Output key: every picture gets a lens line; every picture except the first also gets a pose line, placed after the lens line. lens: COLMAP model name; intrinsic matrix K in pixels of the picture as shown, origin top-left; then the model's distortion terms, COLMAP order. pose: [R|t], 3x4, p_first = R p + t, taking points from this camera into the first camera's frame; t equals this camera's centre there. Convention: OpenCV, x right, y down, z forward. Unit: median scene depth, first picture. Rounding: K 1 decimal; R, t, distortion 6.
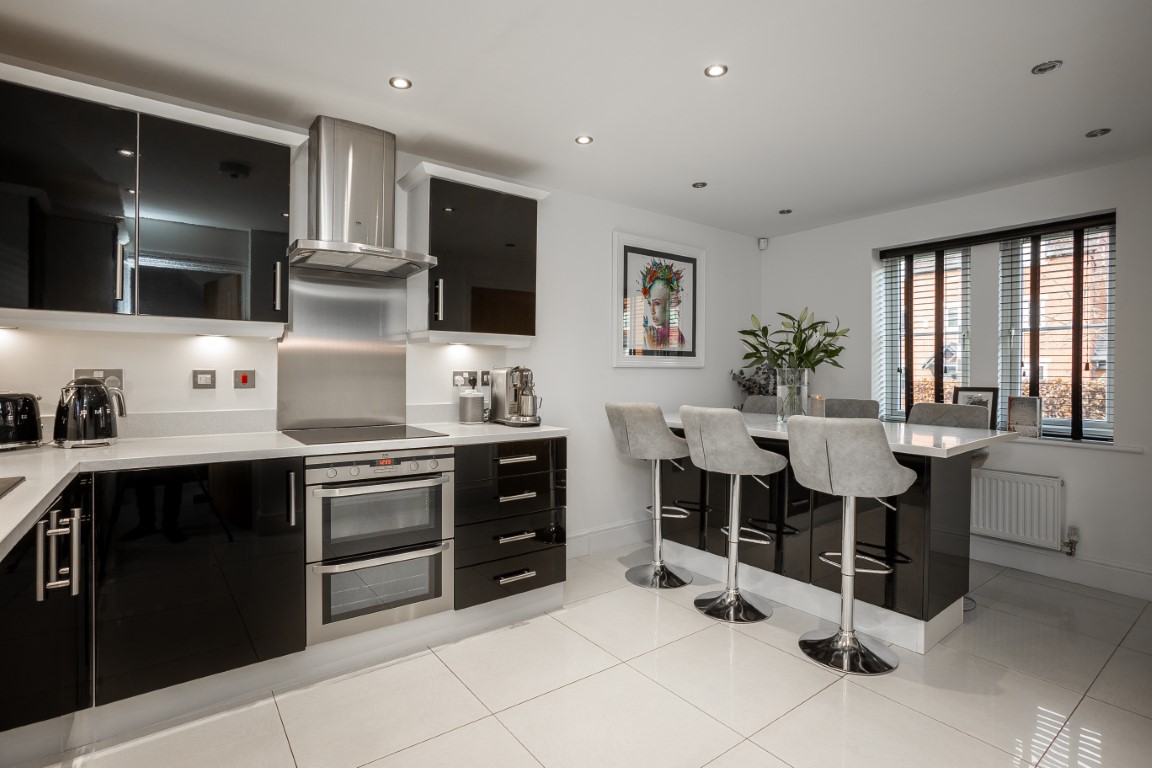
lens RADIAL K [[567.7, 0, 581.6], [0, 567.7, 377.8], [0, 0, 1]] dist [-0.002972, 0.005394]
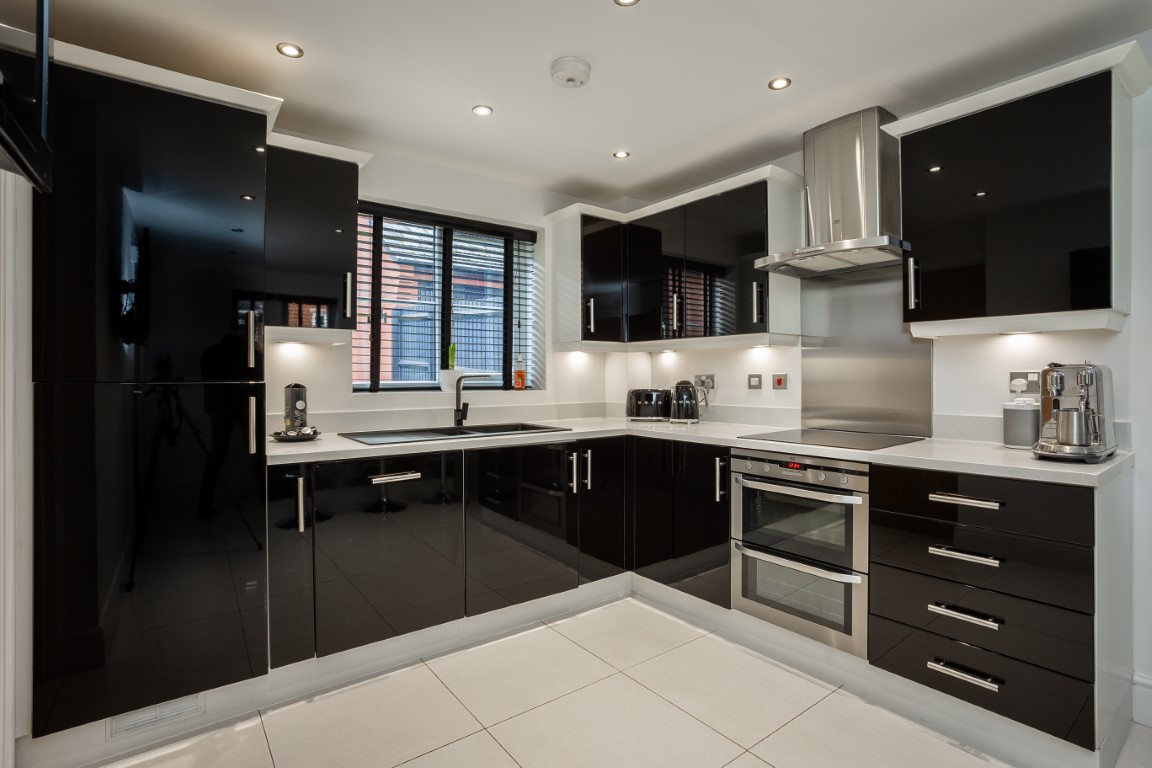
lens RADIAL K [[567.7, 0, 581.5], [0, 567.7, 381.9], [0, 0, 1]] dist [-0.002972, 0.005394]
pose [[0.030524, 0.002154, -0.999532, 0.549326], [-0.006130, 0.999979, 0.001968, 0.002844], [0.999515, 0.006067, 0.030536, 0.522924]]
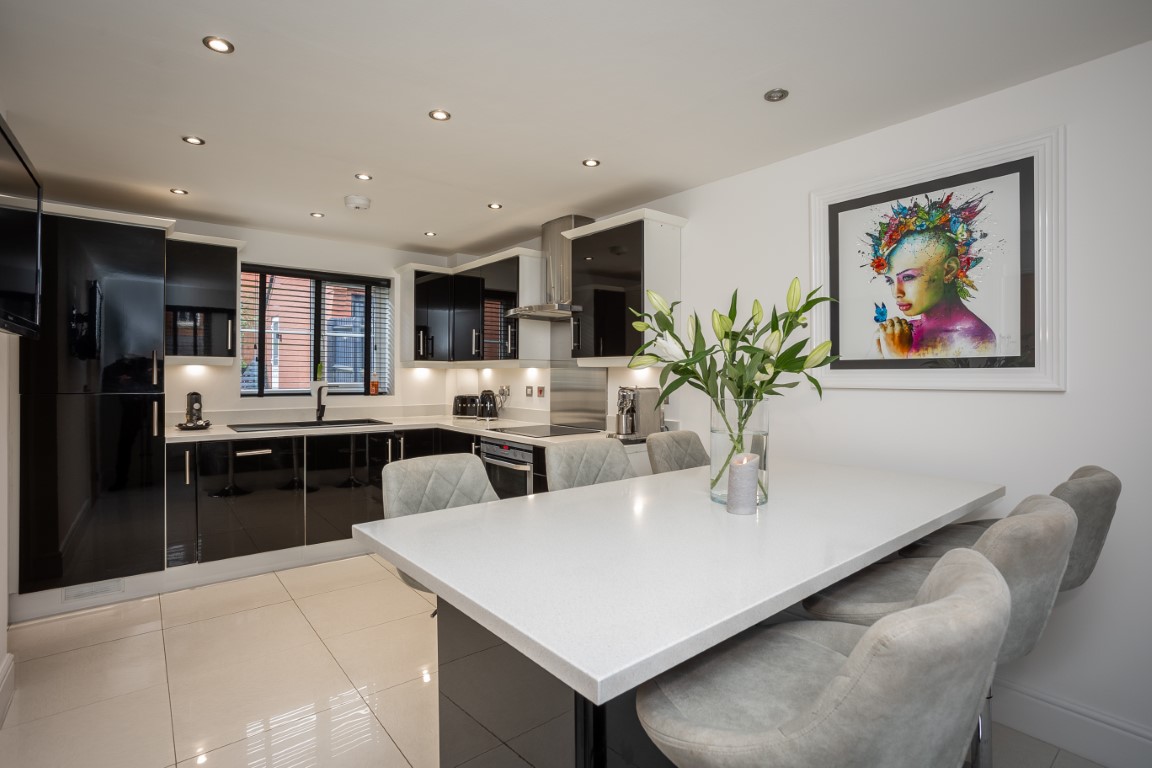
lens RADIAL K [[567.7, 0, 577.2], [0, 567.7, 381.7], [0, 0, 1]] dist [-0.002972, 0.005394]
pose [[0.037685, 0.005991, -0.999272, 1.066448], [-0.014167, 0.999885, 0.005460, -0.037174], [0.999189, 0.013951, 0.037766, 0.992659]]
